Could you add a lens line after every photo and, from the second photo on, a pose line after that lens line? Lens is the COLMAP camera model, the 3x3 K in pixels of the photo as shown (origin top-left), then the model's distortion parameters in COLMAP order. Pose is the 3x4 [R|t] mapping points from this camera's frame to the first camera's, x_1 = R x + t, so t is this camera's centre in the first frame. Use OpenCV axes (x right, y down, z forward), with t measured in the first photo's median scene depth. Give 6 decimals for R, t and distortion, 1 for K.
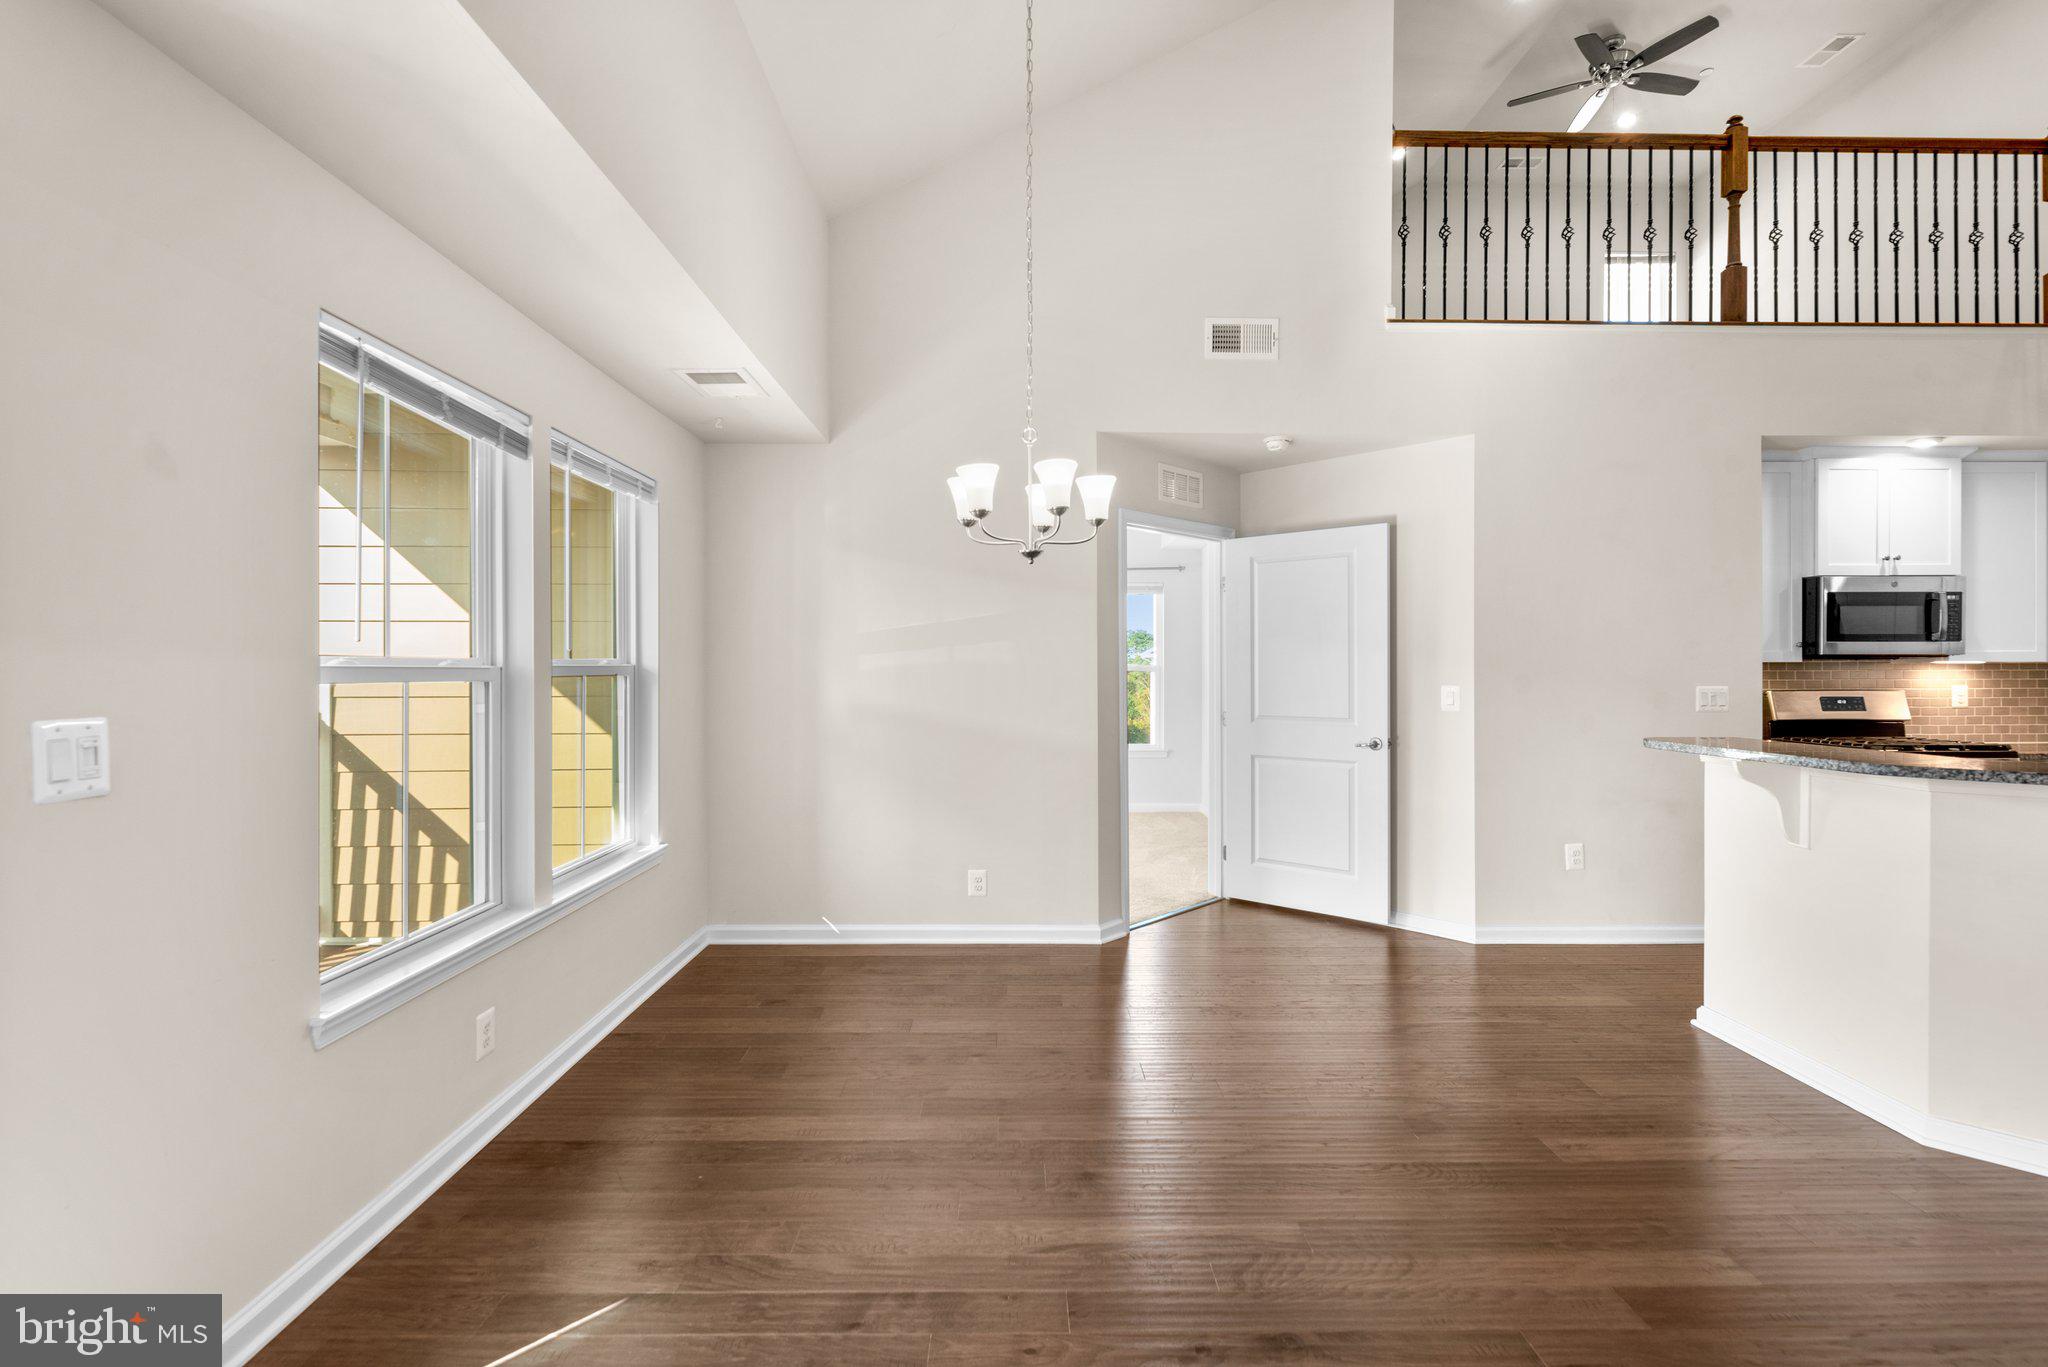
lens RADIAL K [[923.4, 0, 1022.1], [0, 923.4, 671.7], [0, 0, 1]] dist [0.000289, 0.000752]
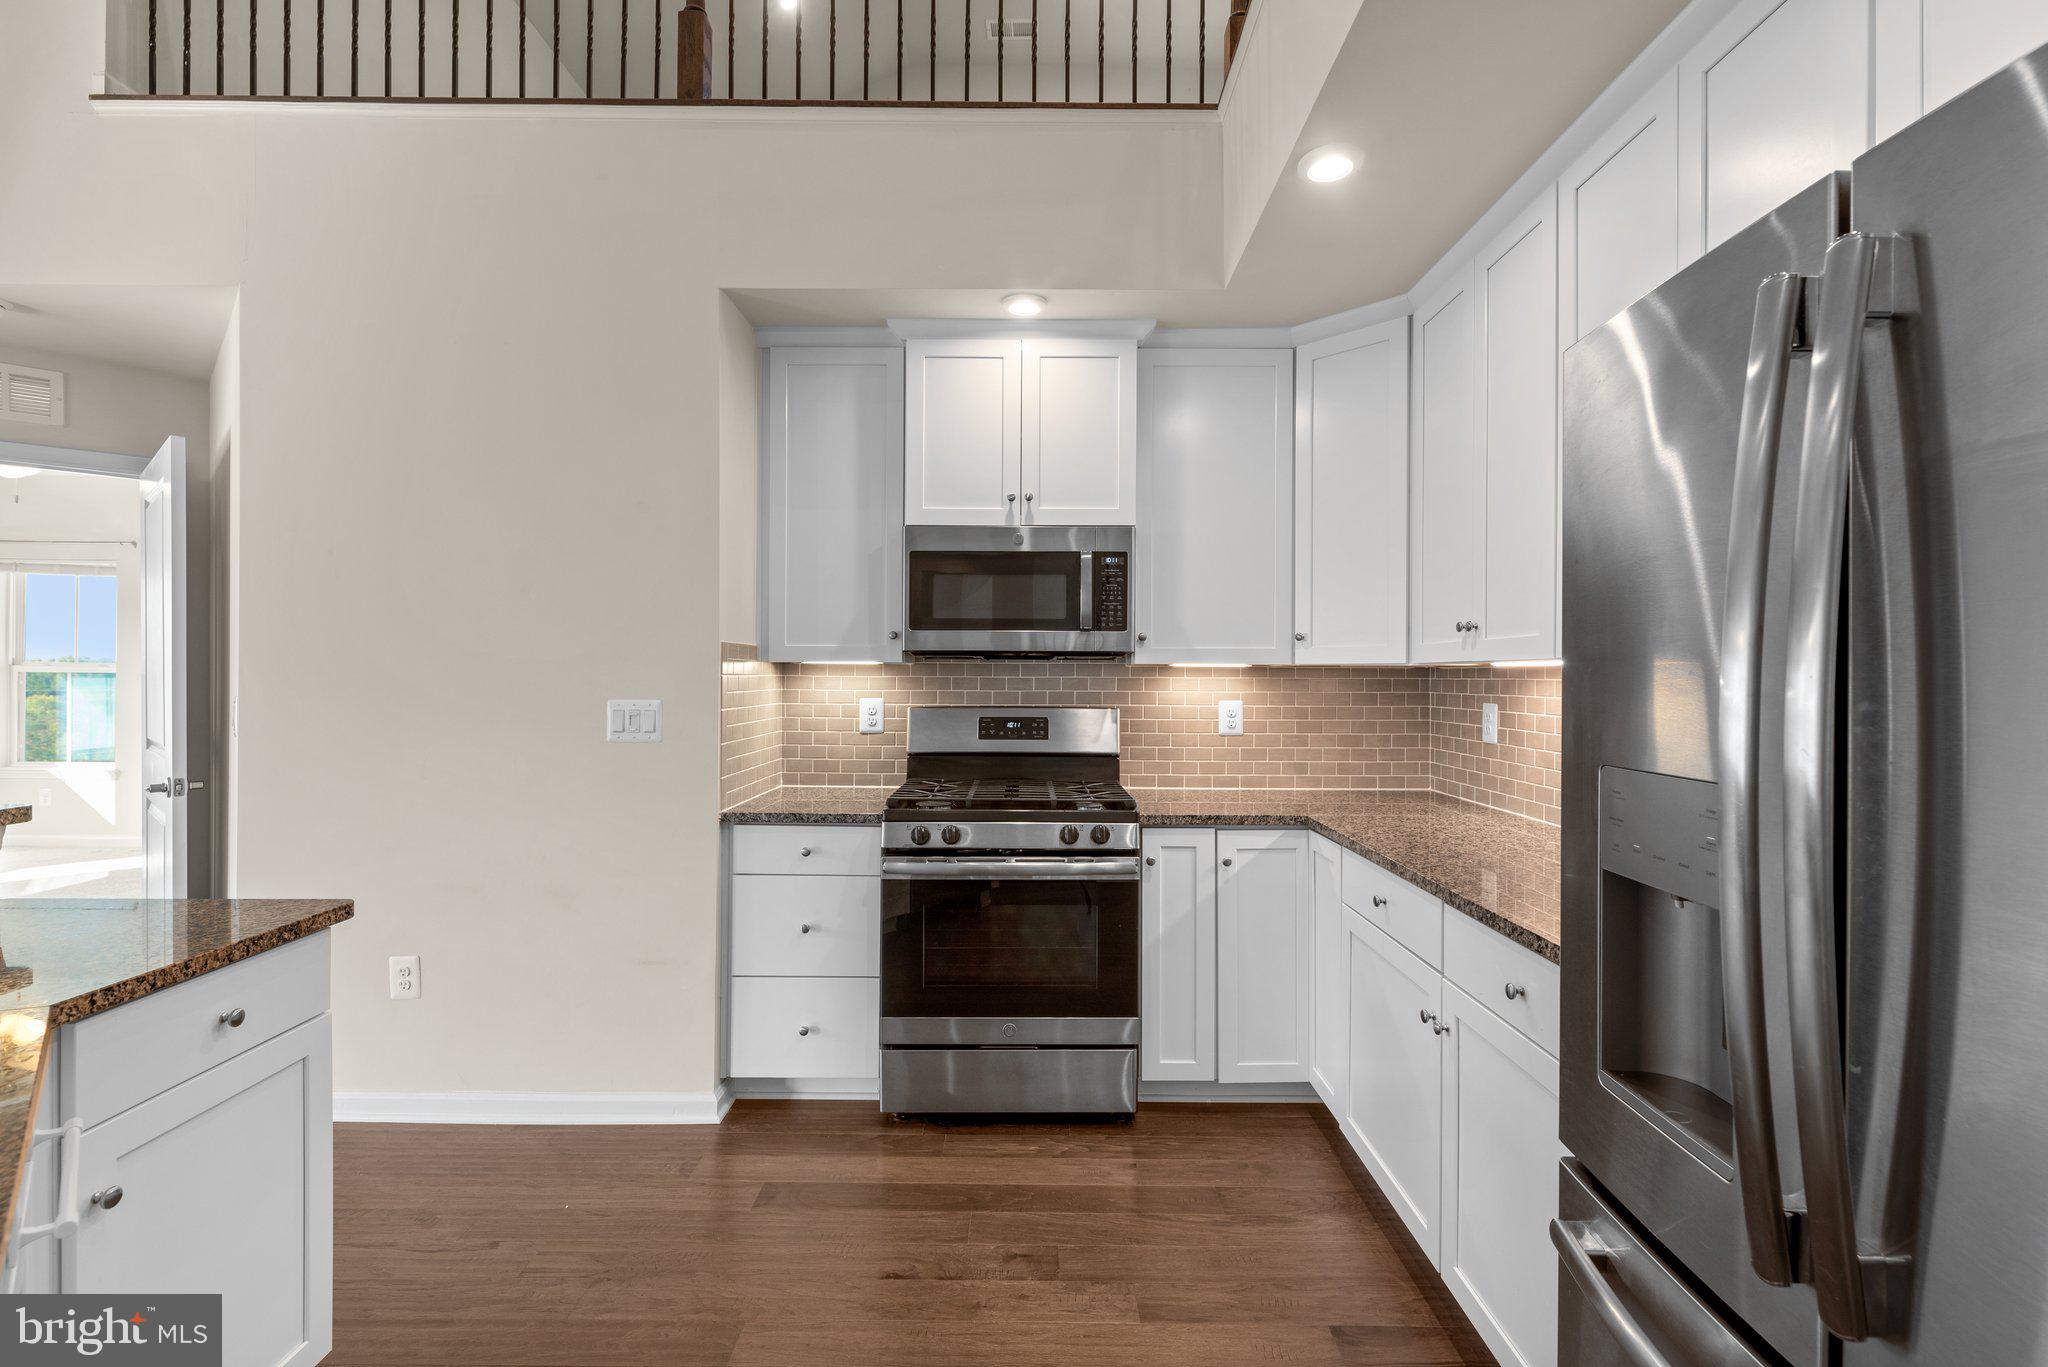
lens RADIAL K [[923.4, 0, 1028.2], [0, 923.4, 675.3], [0, 0, 1]] dist [0.000289, 0.000752]
pose [[0.999842, 0.007405, -0.016185, 1.001248], [-0.007381, 0.999972, 0.001561, -0.003612], [0.016196, -0.001441, 0.999868, 0.391356]]
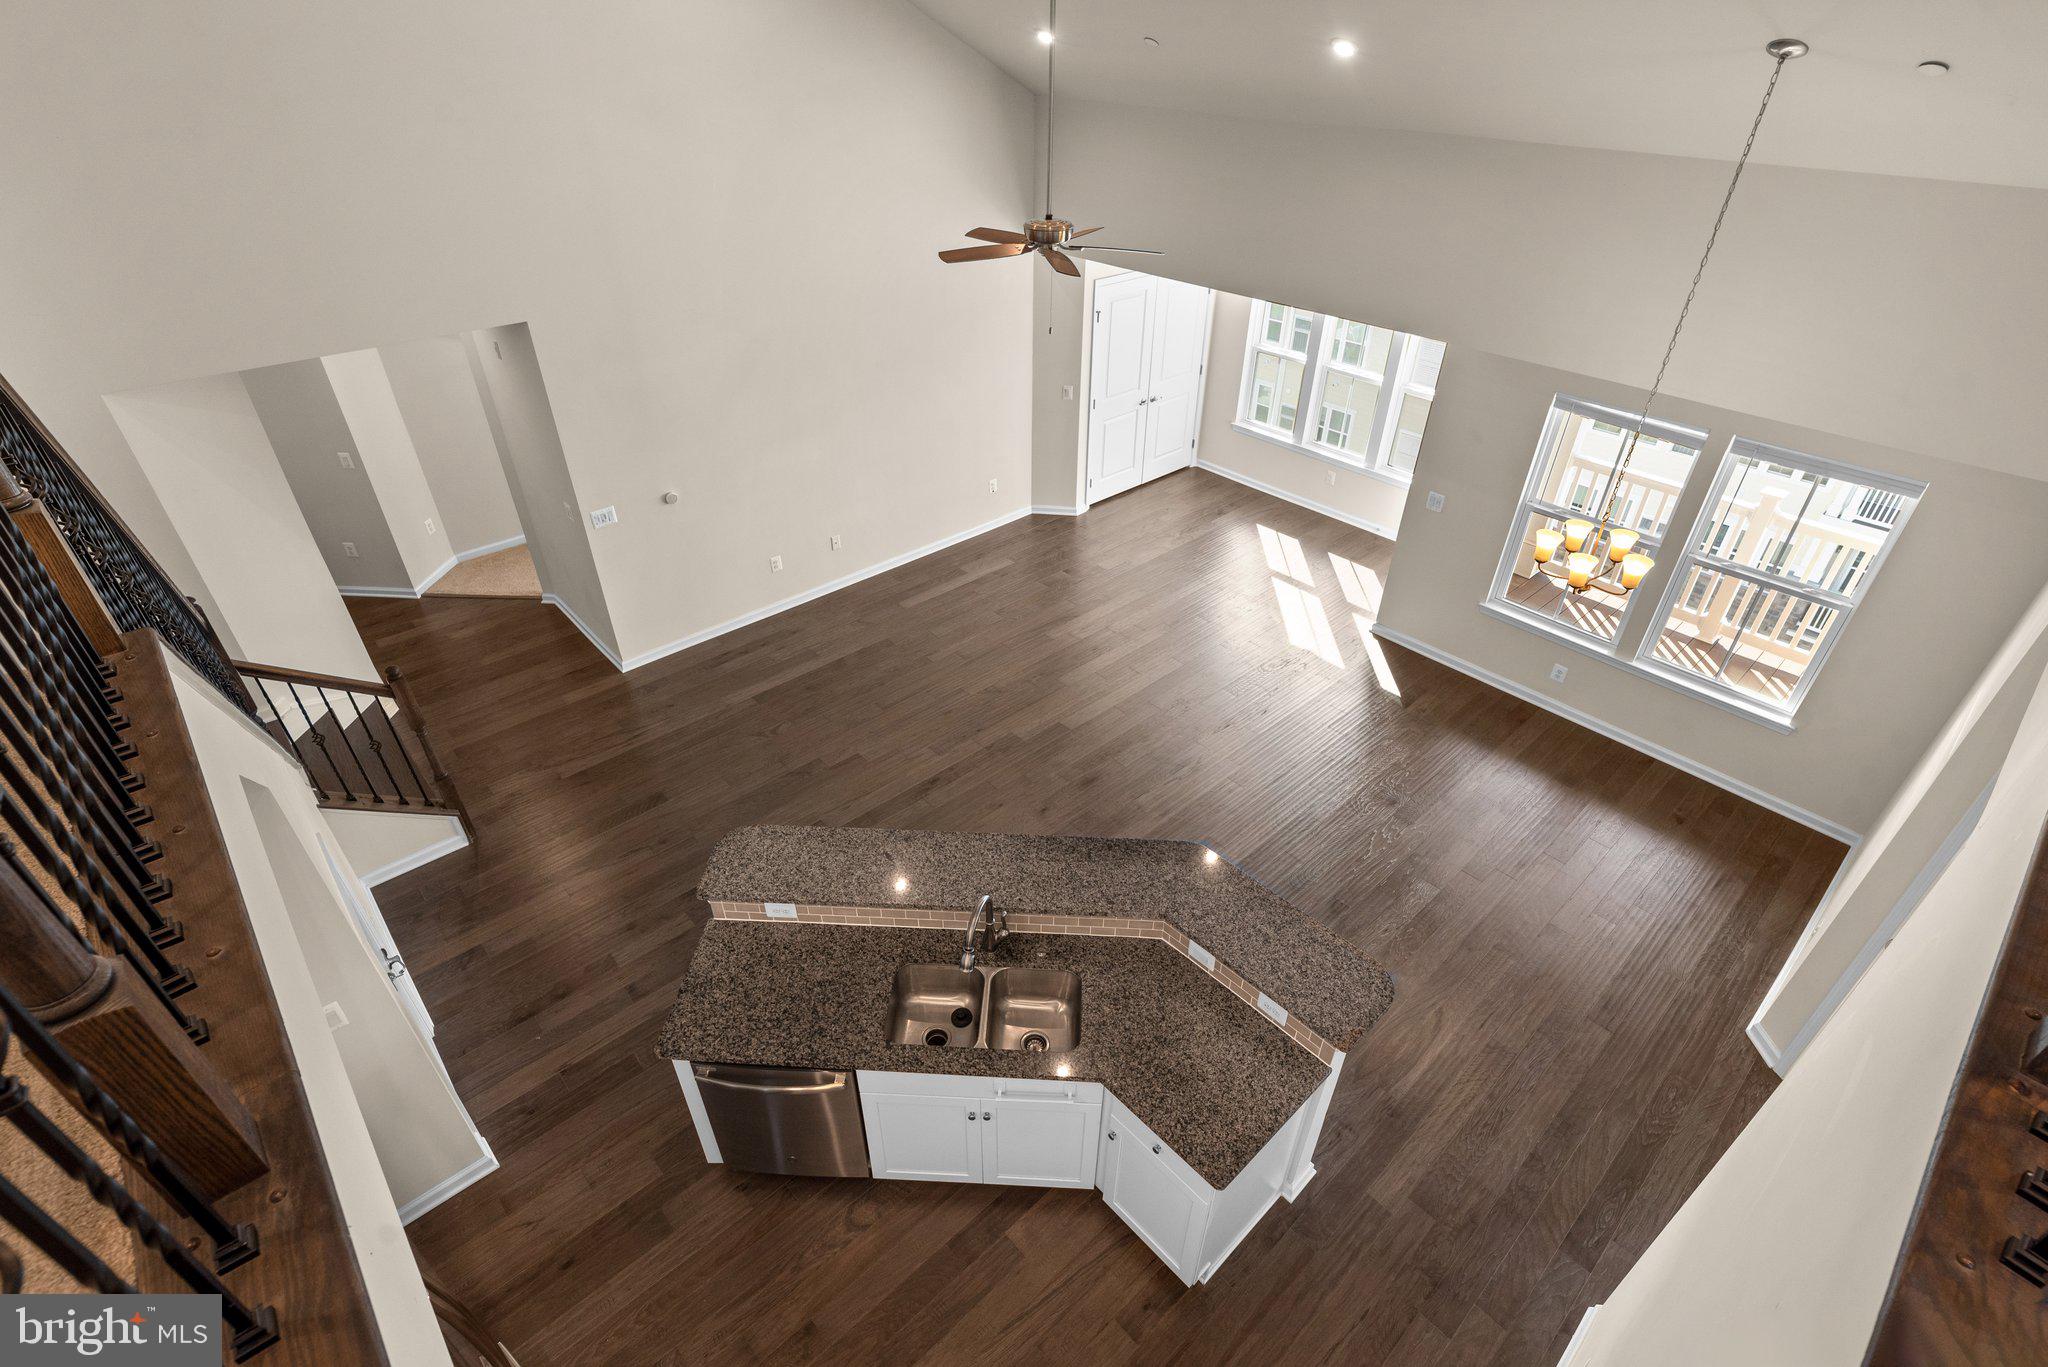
lens RADIAL K [[978.7, 0, 1032.2], [0, 978.7, 686.7], [0, 0, 1]] dist [-0.003157, 0.000194]
pose [[-0.743104, 0.379381, -0.551242, 1.080822], [-0.011568, 0.816356, 0.577434, -0.603404], [0.669076, 0.435469, -0.602248, 0.934708]]
